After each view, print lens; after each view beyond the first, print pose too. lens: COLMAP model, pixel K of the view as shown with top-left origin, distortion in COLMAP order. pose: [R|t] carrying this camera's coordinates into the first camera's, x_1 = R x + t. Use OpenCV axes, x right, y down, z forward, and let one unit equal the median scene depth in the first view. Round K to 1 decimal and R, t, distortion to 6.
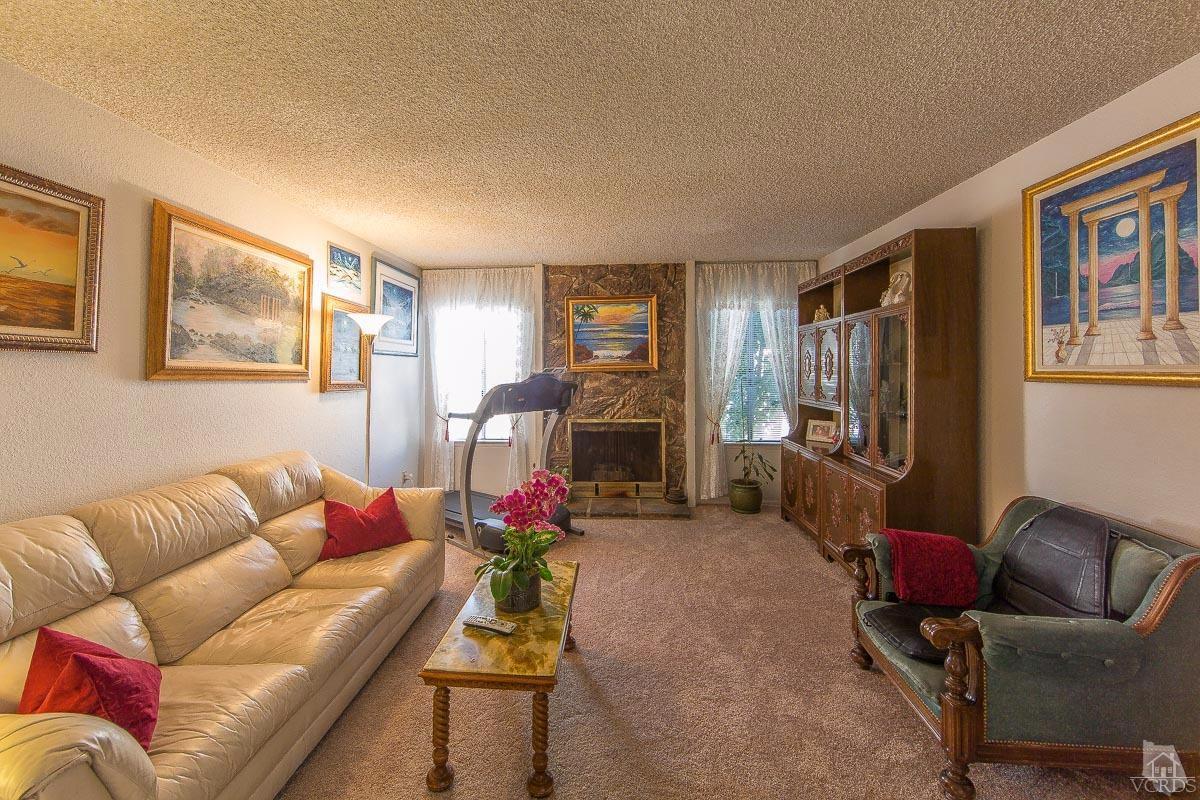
lens RADIAL K [[468.6, 0, 595.1], [0, 468.6, 364.4], [0, 0, 1]] dist [-0.001312, -0.000206]
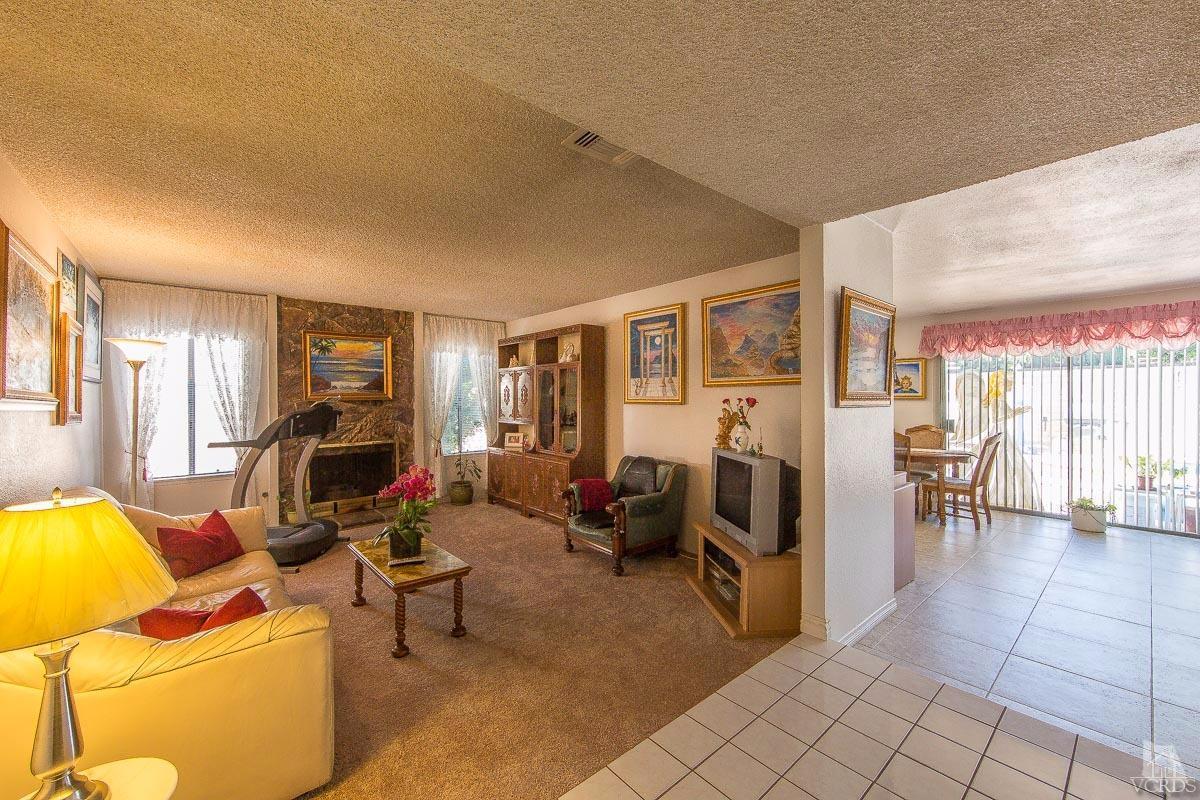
lens RADIAL K [[472.2, 0, 596.0], [0, 472.2, 397.7], [0, 0, 1]] dist [-0.001317, -0.000052]
pose [[0.703998, -0.000177, 0.710202, -0.358494], [-0.005724, 0.999966, 0.005923, -0.001970], [-0.710179, -0.008235, 0.703973, -0.217611]]
